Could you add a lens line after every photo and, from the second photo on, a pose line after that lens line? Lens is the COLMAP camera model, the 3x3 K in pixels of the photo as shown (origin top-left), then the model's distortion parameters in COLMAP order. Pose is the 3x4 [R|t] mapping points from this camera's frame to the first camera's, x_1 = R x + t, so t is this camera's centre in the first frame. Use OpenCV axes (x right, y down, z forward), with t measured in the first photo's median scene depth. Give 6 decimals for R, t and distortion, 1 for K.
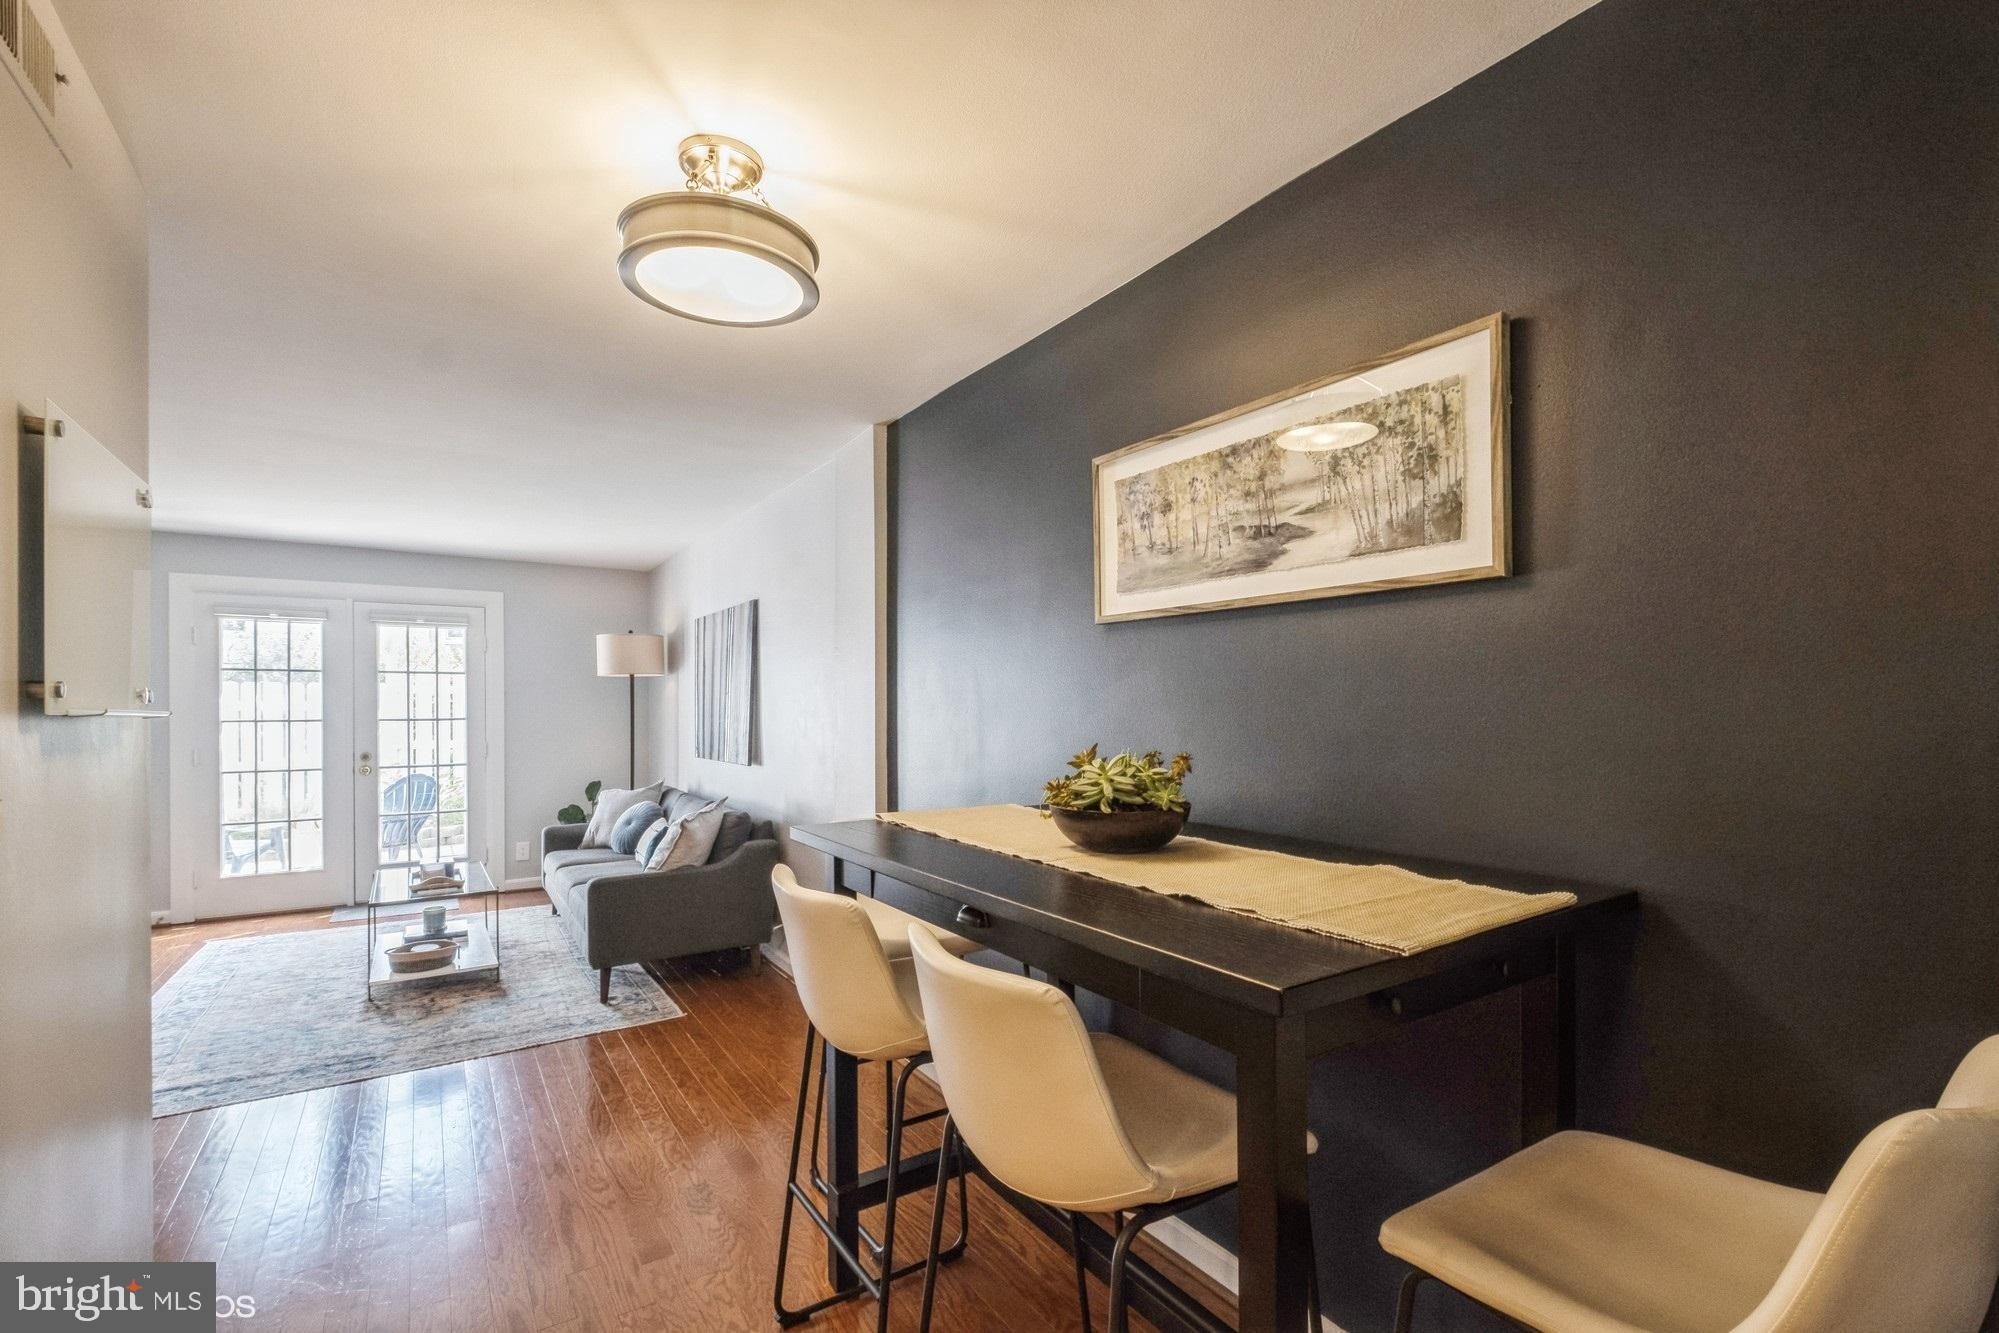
lens RADIAL K [[904.3, 0, 1004.7], [0, 904.3, 707.8], [0, 0, 1]] dist [0.005141, -0.004105]
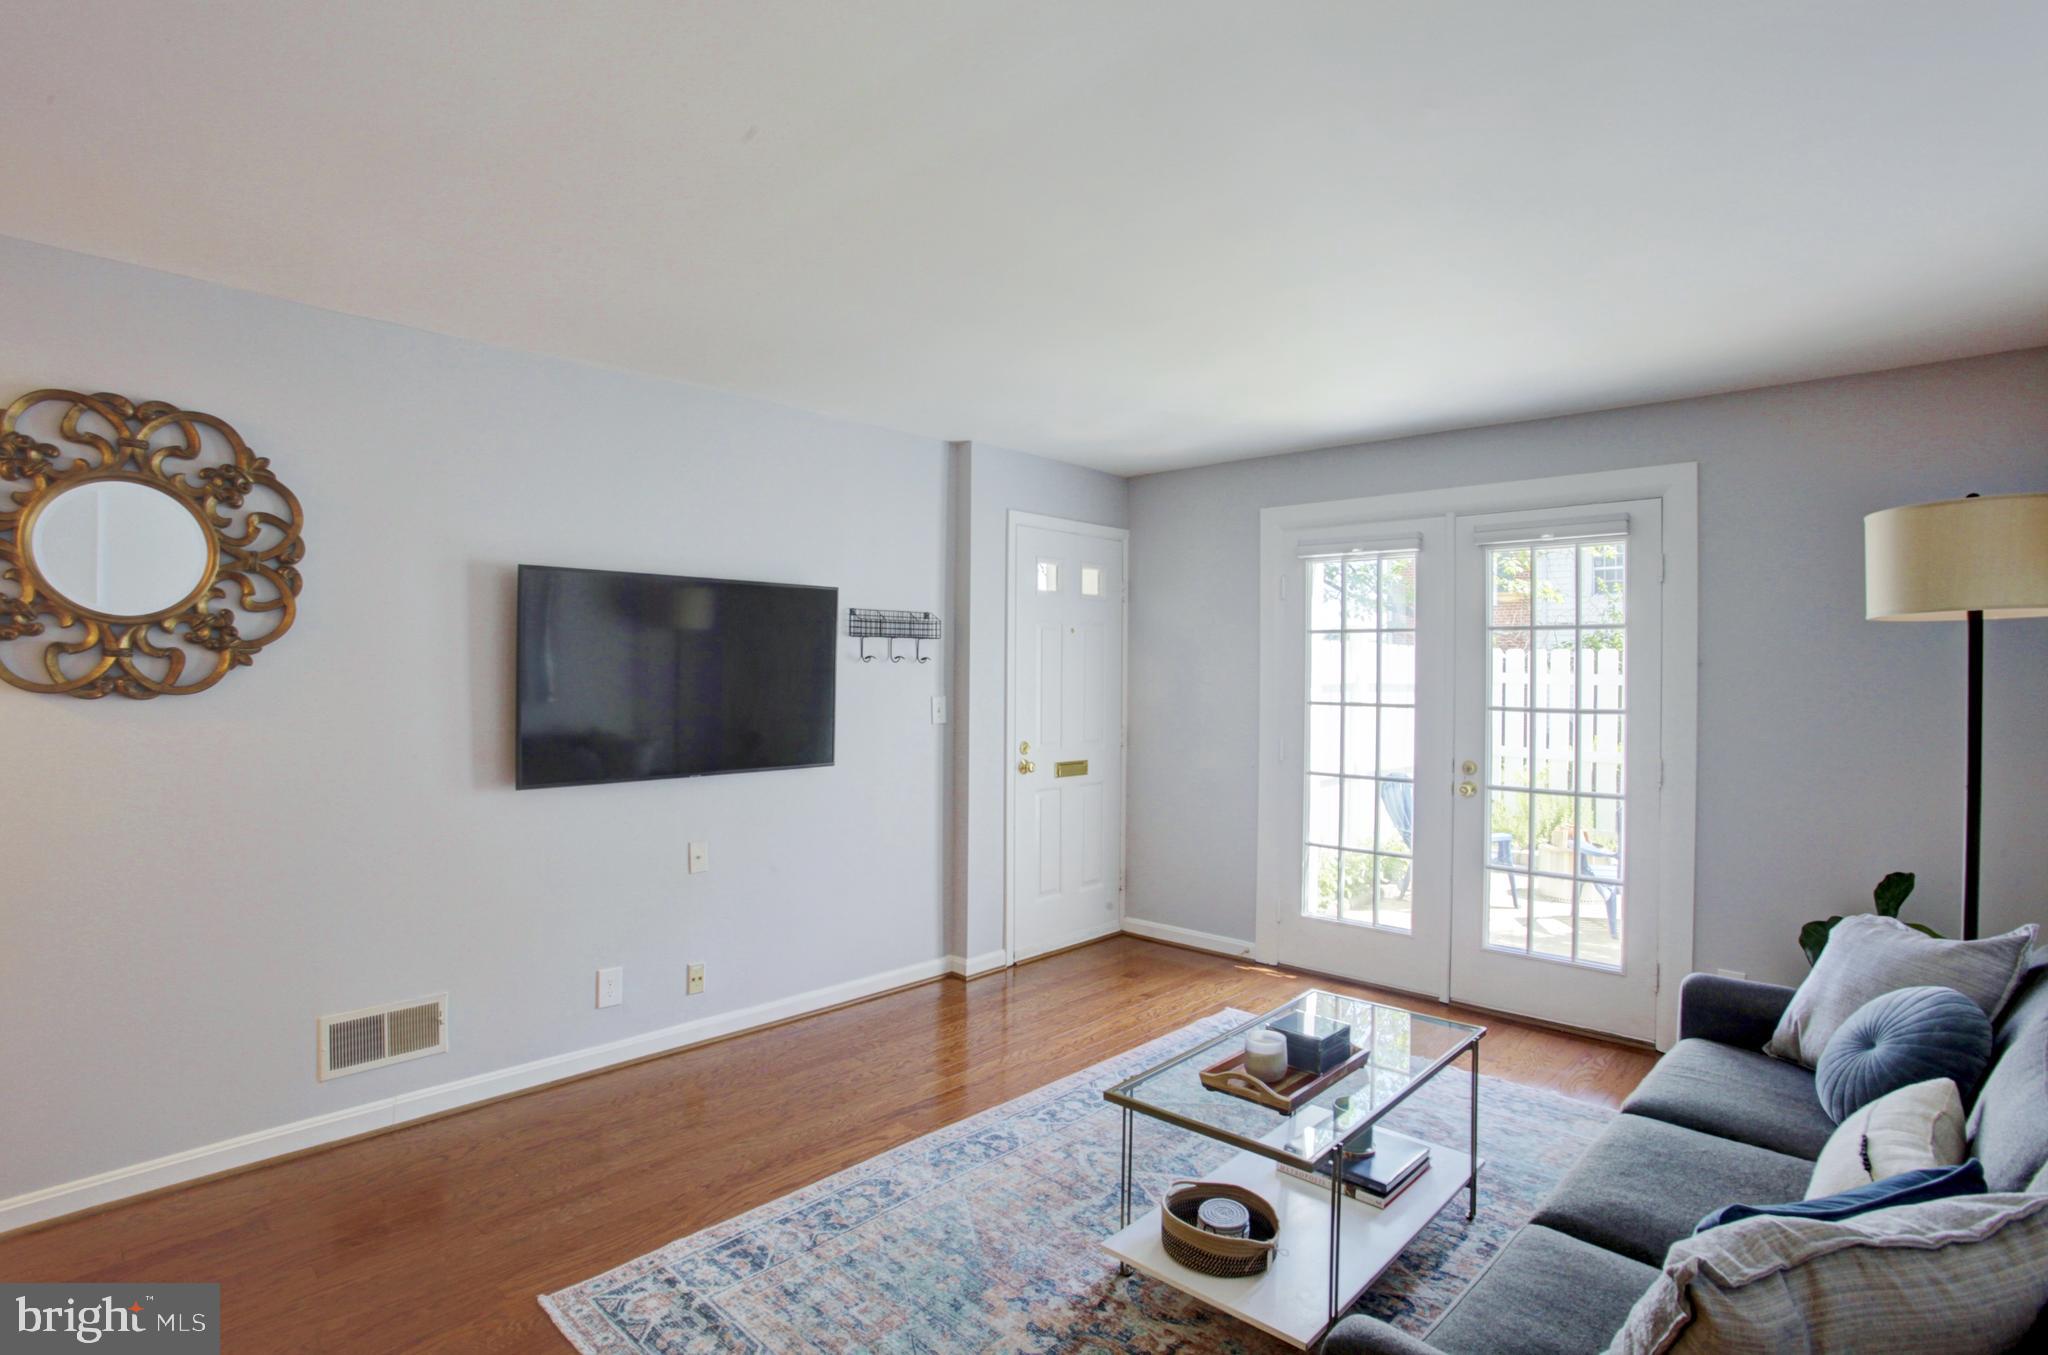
lens RADIAL K [[1017.5, 0, 1017.8], [0, 1017.5, 676.7], [0, 0, 1]] dist [-0.039550, 0.008350]
pose [[0.238367, 0.011301, -0.971110, -0.309925], [-0.012517, 0.999885, 0.008563, -0.026068], [0.971095, 0.010115, 0.238481, 1.444202]]
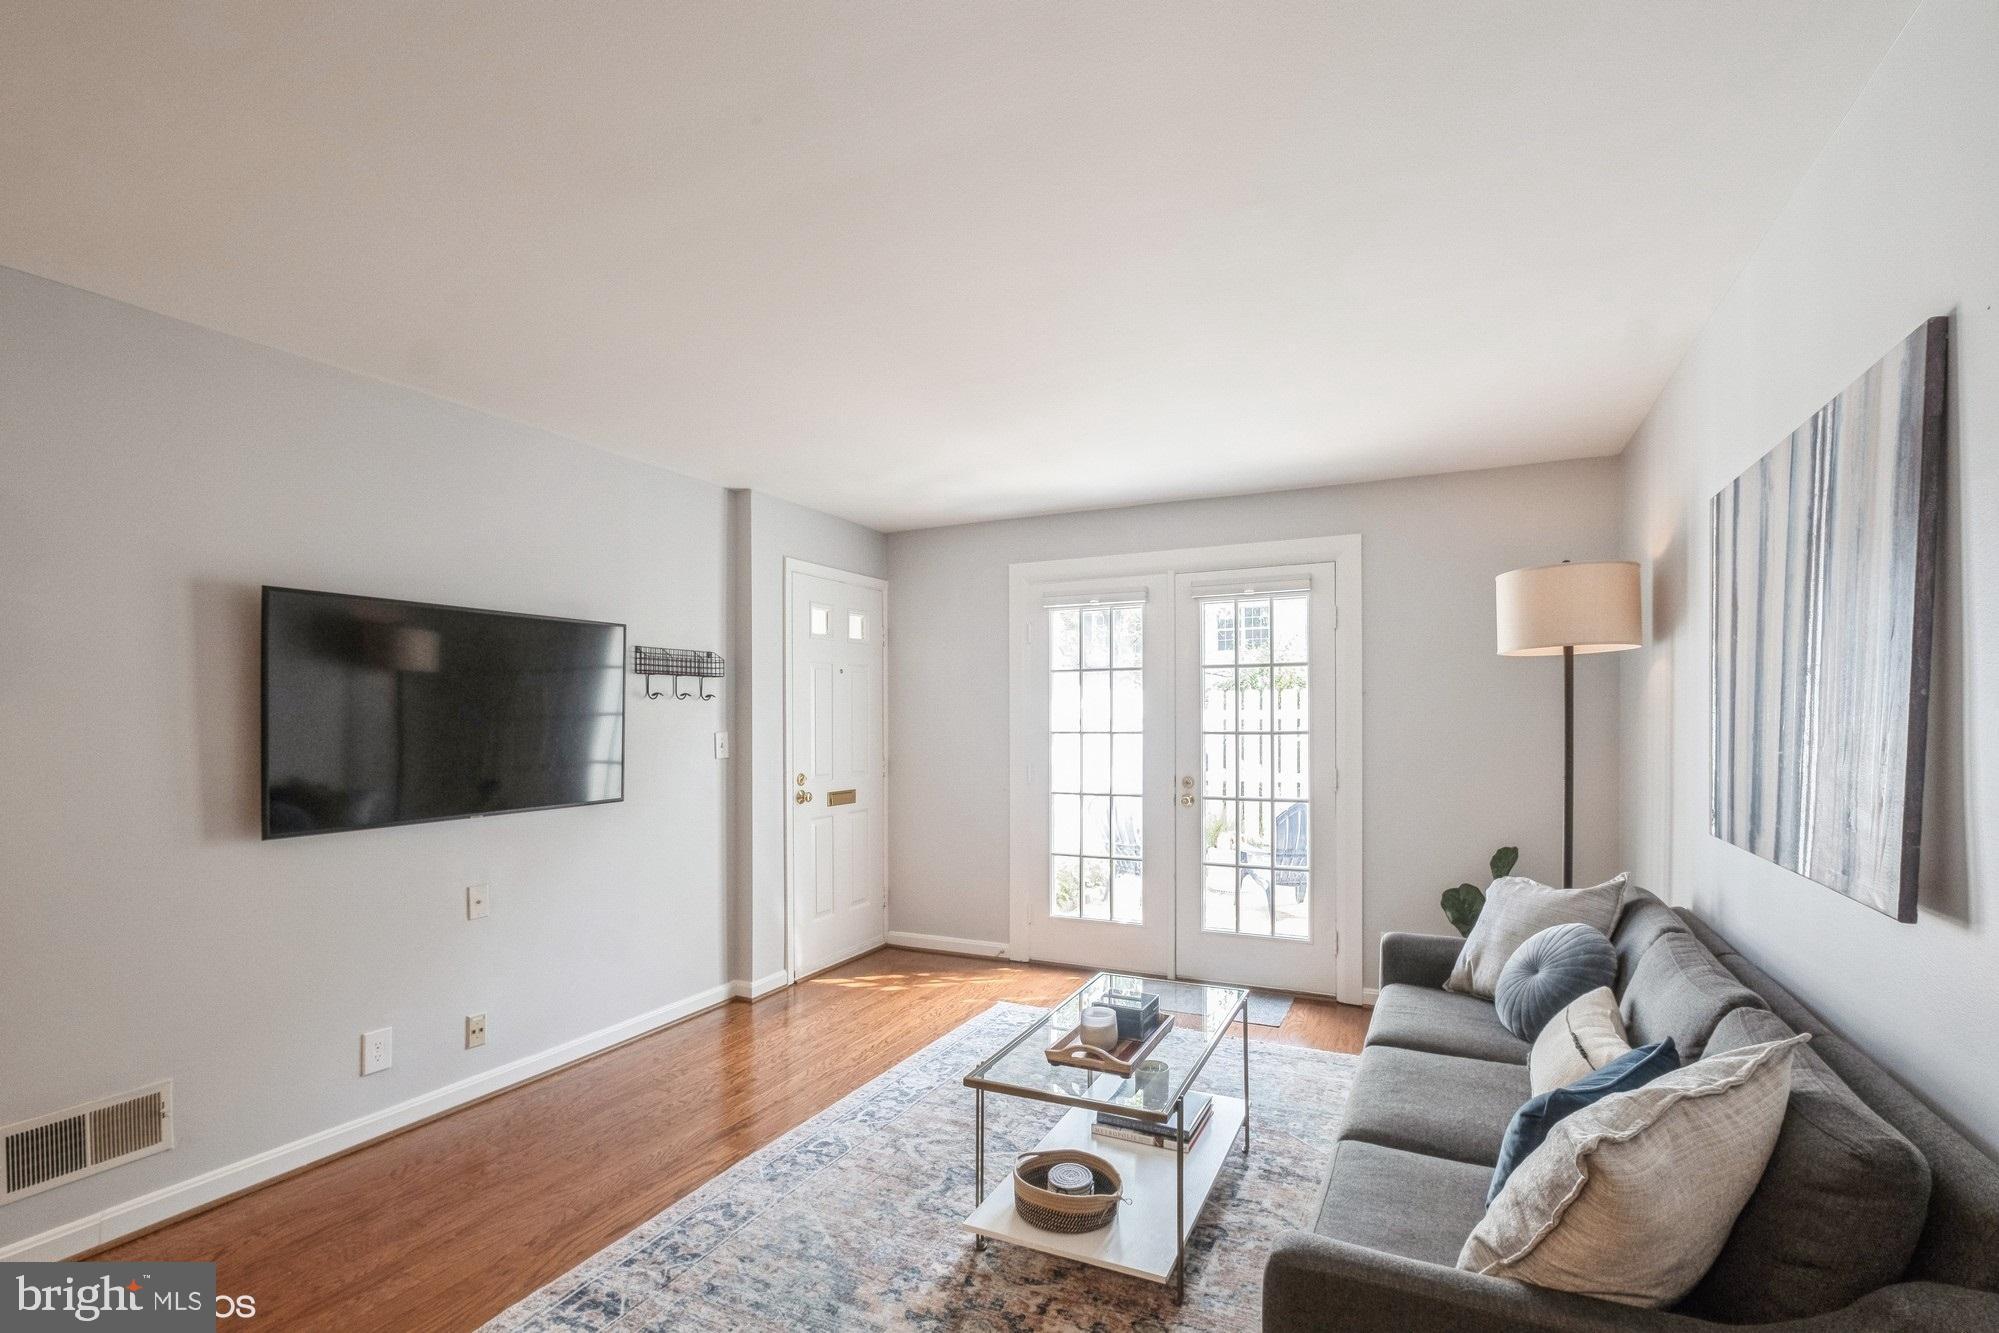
lens RADIAL K [[904.3, 0, 1008.3], [0, 904.3, 720.7], [0, 0, 1]] dist [0.005141, -0.004105]
pose [[0.519565, 0.002171, -0.854428, -0.399017], [0.001114, 0.999994, 0.003218, 0.002583], [0.854430, -0.002624, 0.519560, 1.309628]]
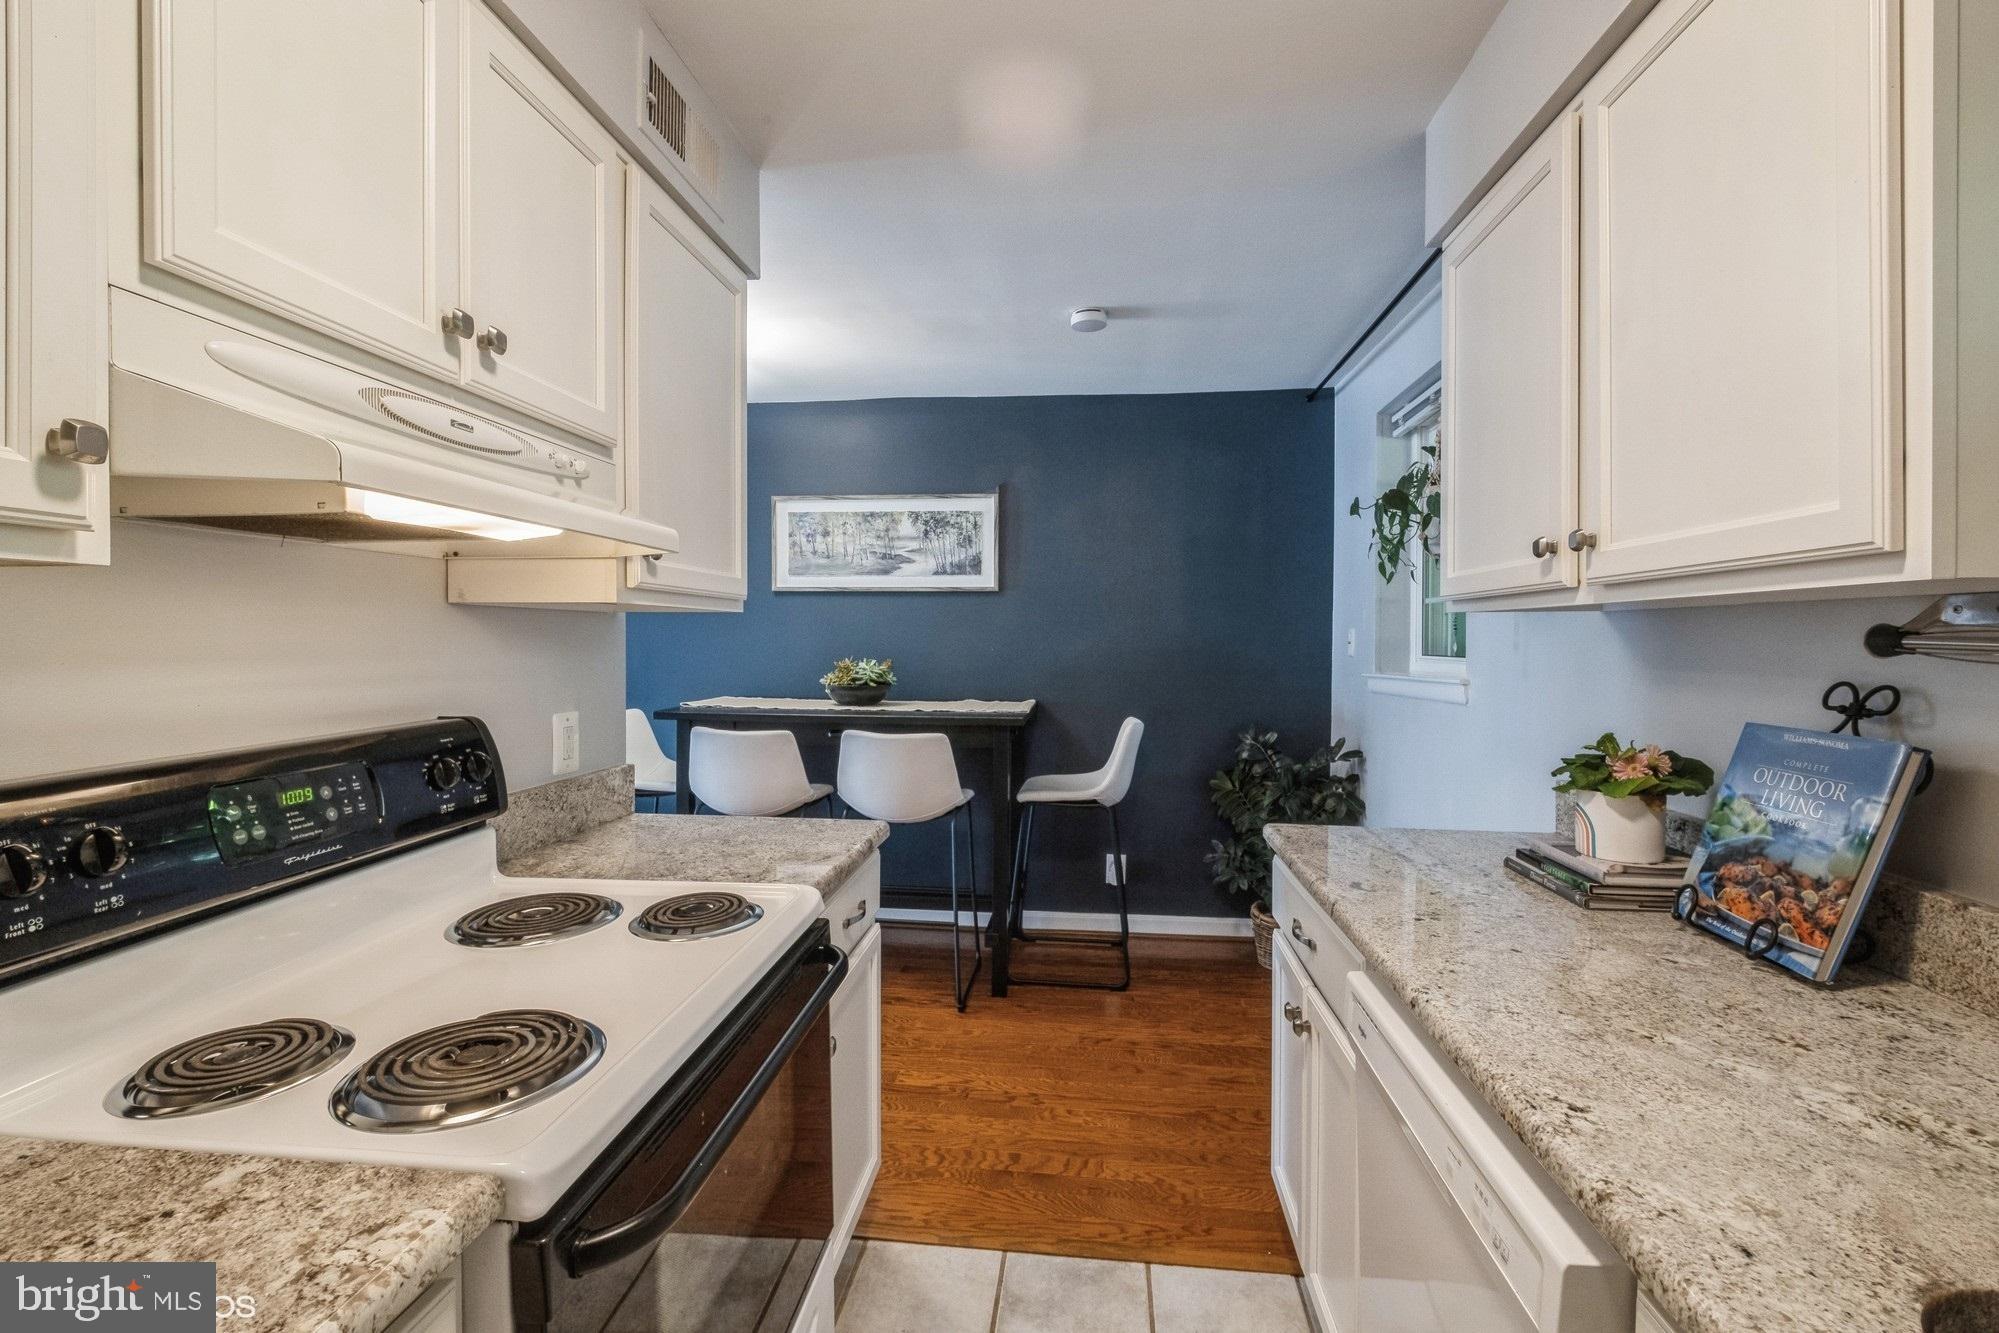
lens RADIAL K [[904.3, 0, 1000.2], [0, 904.3, 675.0], [0, 0, 1]] dist [0.005141, -0.004105]
pose [[0.647798, -0.030611, 0.761197, -1.018446], [-0.006759, 0.998922, 0.045923, -0.012233], [-0.761782, -0.034894, 0.646893, -0.516646]]
